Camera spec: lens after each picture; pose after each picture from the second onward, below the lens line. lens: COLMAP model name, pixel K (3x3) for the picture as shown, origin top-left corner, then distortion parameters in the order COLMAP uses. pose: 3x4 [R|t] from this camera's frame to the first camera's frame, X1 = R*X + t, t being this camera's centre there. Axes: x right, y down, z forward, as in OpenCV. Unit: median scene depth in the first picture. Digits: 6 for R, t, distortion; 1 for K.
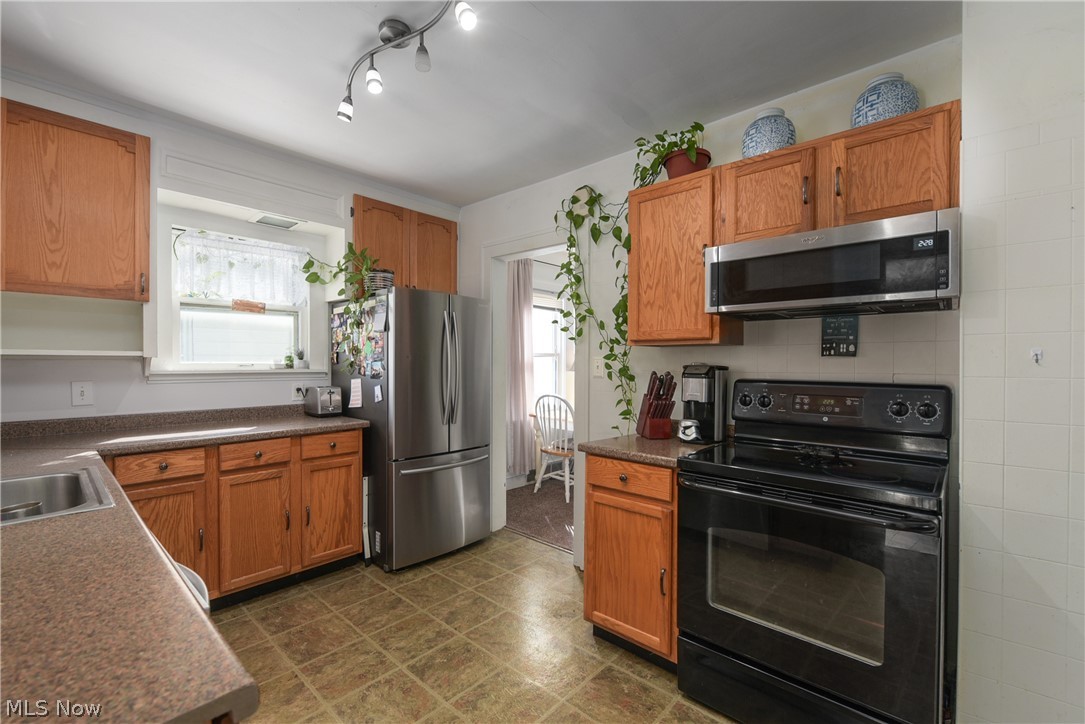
lens RADIAL K [[461.1, 0, 539.3], [0, 461.1, 364.4], [0, 0, 1]] dist [-0.006084, -0.000137]
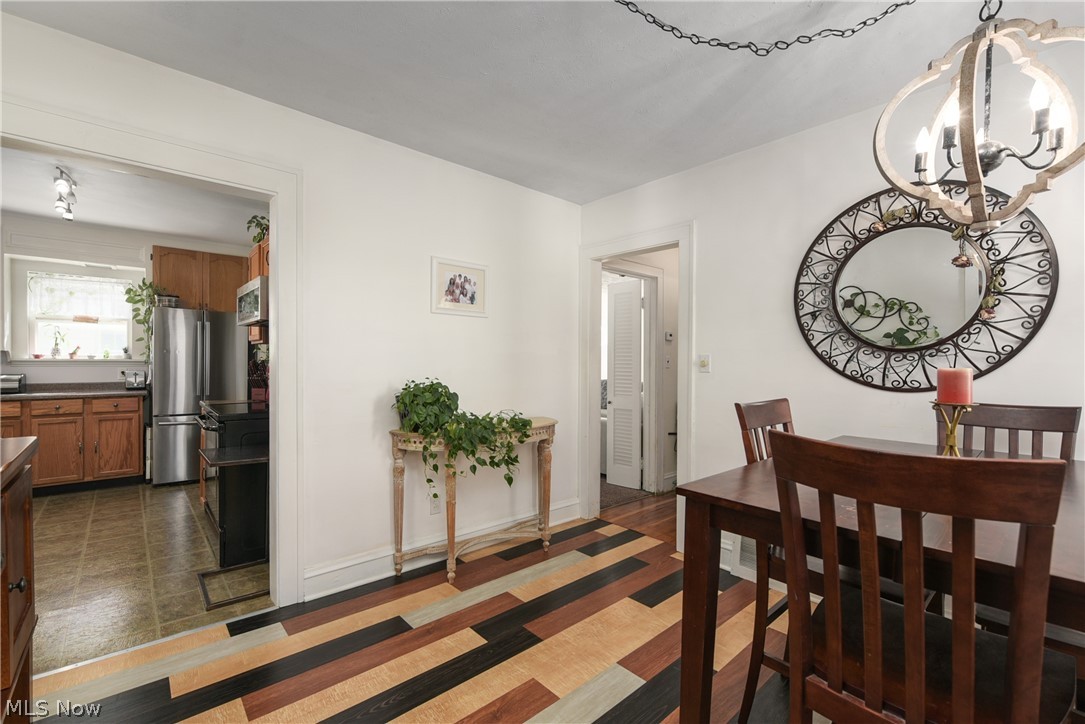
lens RADIAL K [[467.8, 0, 546.2], [0, 467.8, 365.6], [0, 0, 1]] dist [-0.010272, -0.000820]
pose [[0.995046, 0.006155, -0.099223, 1.281717], [-0.005508, 0.999962, 0.006801, 0.016471], [0.099261, -0.006221, 0.995042, -0.497155]]
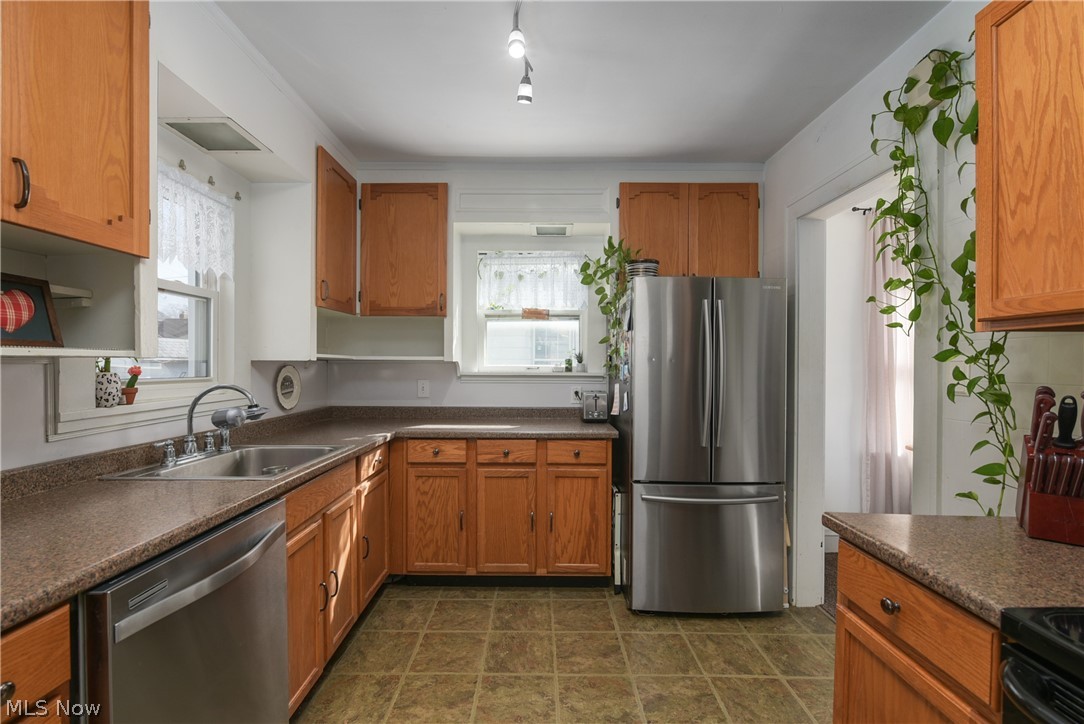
lens RADIAL K [[472.9, 0, 537.2], [0, 472.9, 364.2], [0, 0, 1]] dist [-0.005485, -0.000837]
pose [[0.669317, -0.000479, -0.742976, 0.229651], [-0.006152, 0.999962, -0.006187, -0.000944], [0.742951, 0.008712, 0.669289, 0.300144]]
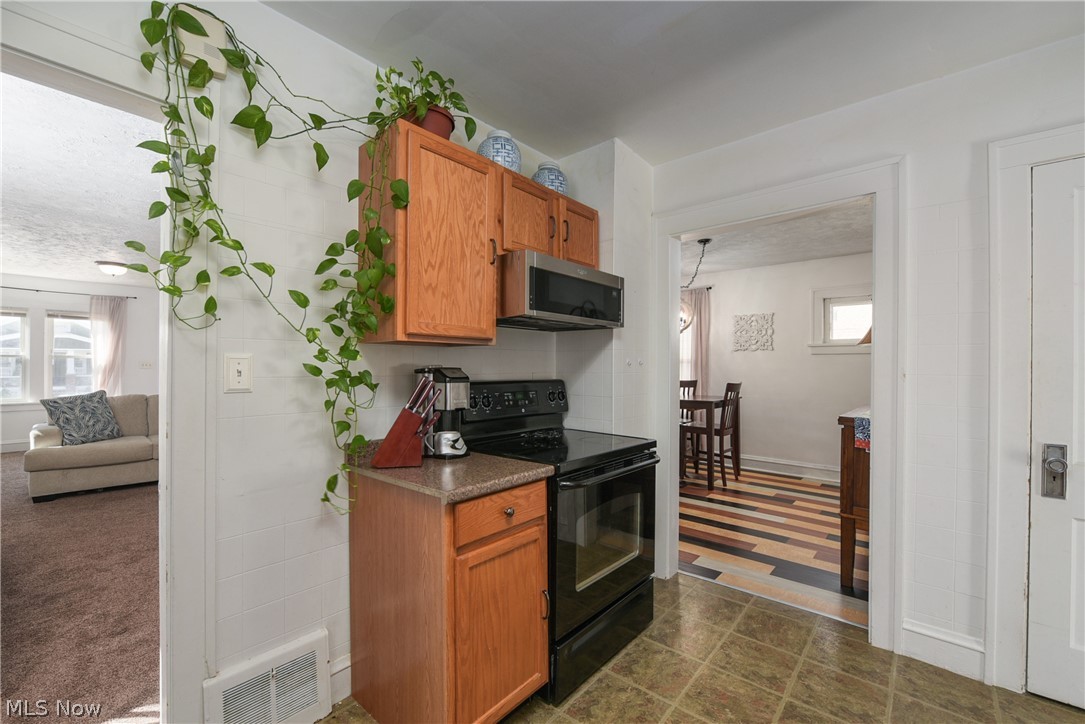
lens RADIAL K [[449.3, 0, 538.1], [0, 449.3, 365.5], [0, 0, 1]] dist [-0.008960, -0.000264]
pose [[-0.017904, -0.001949, 0.999838, -0.443083], [-0.000189, 0.999998, 0.001946, -0.003971], [-0.999840, -0.000154, -0.017905, 0.734360]]
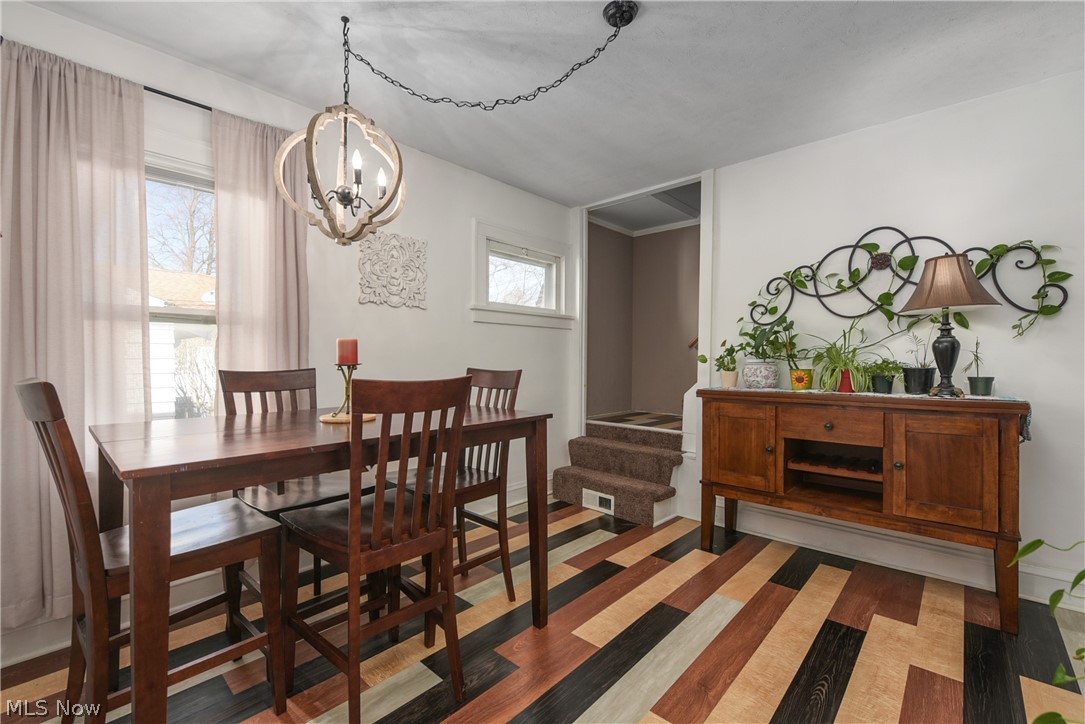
lens RADIAL K [[455.8, 0, 536.8], [0, 455.8, 365.2], [0, 0, 1]] dist [-0.008035, -0.000326]
pose [[-0.999988, -0.002480, 0.004254, 1.380869], [-0.002409, 0.999858, 0.016672, 0.050981], [-0.004294, 0.016662, -0.999852, 0.758508]]
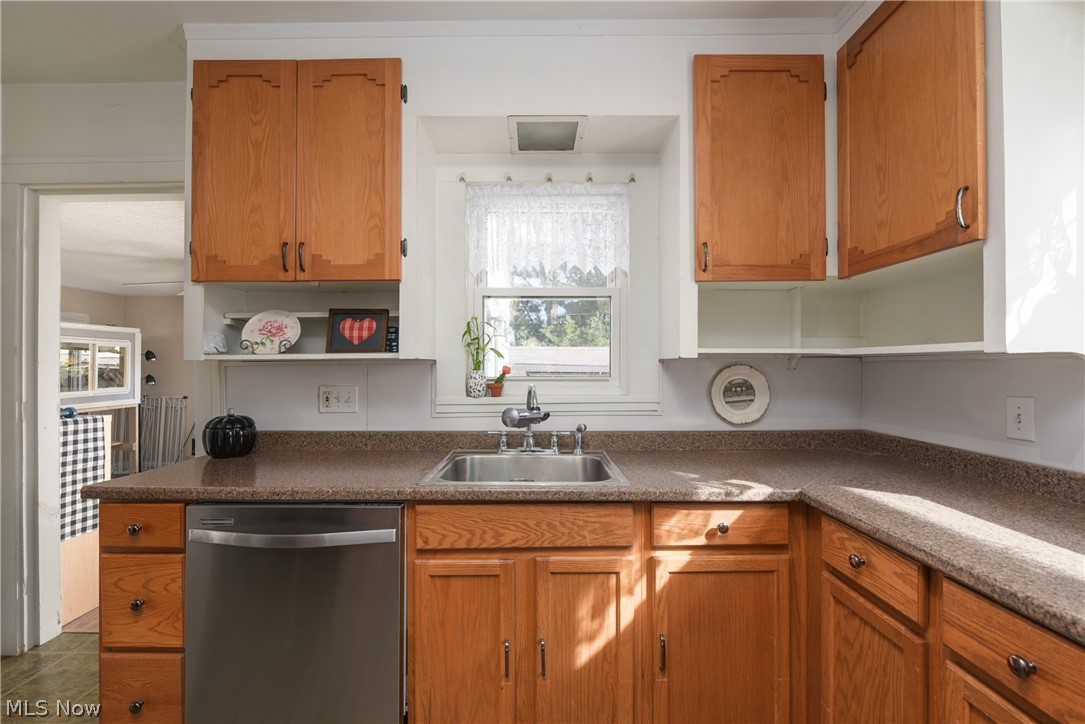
lens RADIAL K [[455.8, 0, 536.8], [0, 455.8, 365.2], [0, 0, 1]] dist [-0.008035, -0.000326]
pose [[-0.740273, -0.001541, -0.672304, -0.164371], [-0.003446, 0.999993, 0.001502, -0.001050], [0.672297, 0.003429, -0.740273, 0.934431]]
